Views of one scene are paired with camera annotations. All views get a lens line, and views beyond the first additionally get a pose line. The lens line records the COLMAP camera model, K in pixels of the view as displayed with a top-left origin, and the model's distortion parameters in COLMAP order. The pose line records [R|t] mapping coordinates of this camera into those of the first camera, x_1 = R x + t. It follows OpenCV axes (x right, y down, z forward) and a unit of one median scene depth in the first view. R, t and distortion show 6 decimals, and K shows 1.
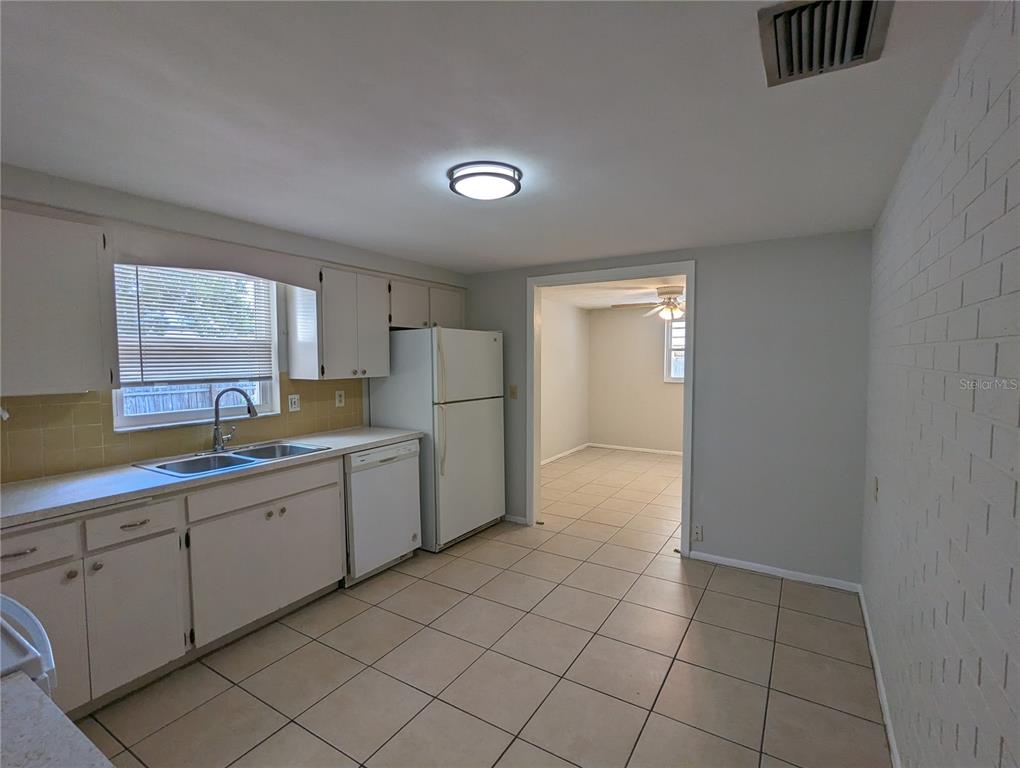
lens RADIAL K [[484.3, 0, 506.9], [0, 484.3, 383.8], [0, 0, 1]] dist [-0.001700, -0.000164]
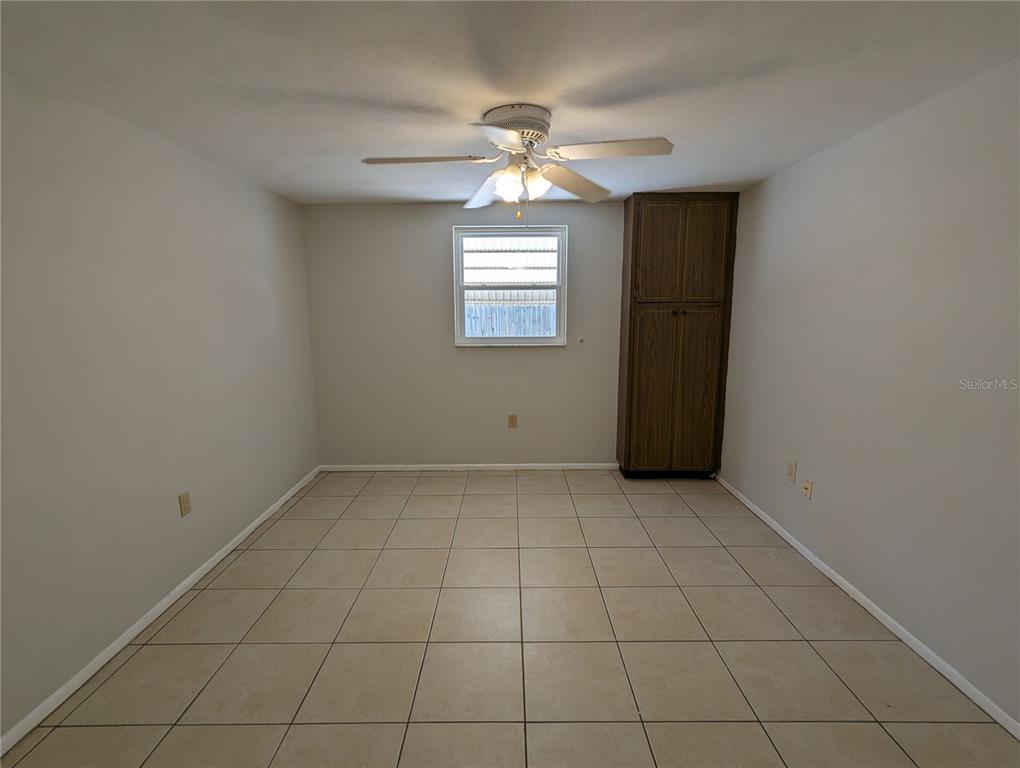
lens RADIAL K [[484.3, 0, 506.9], [0, 484.3, 383.8], [0, 0, 1]] dist [-0.001700, -0.000164]
pose [[0.851488, -0.089573, 0.516667, 0.083675], [0.032381, 0.992404, 0.118685, -0.025075], [-0.523373, -0.084328, 0.847921, 0.495429]]
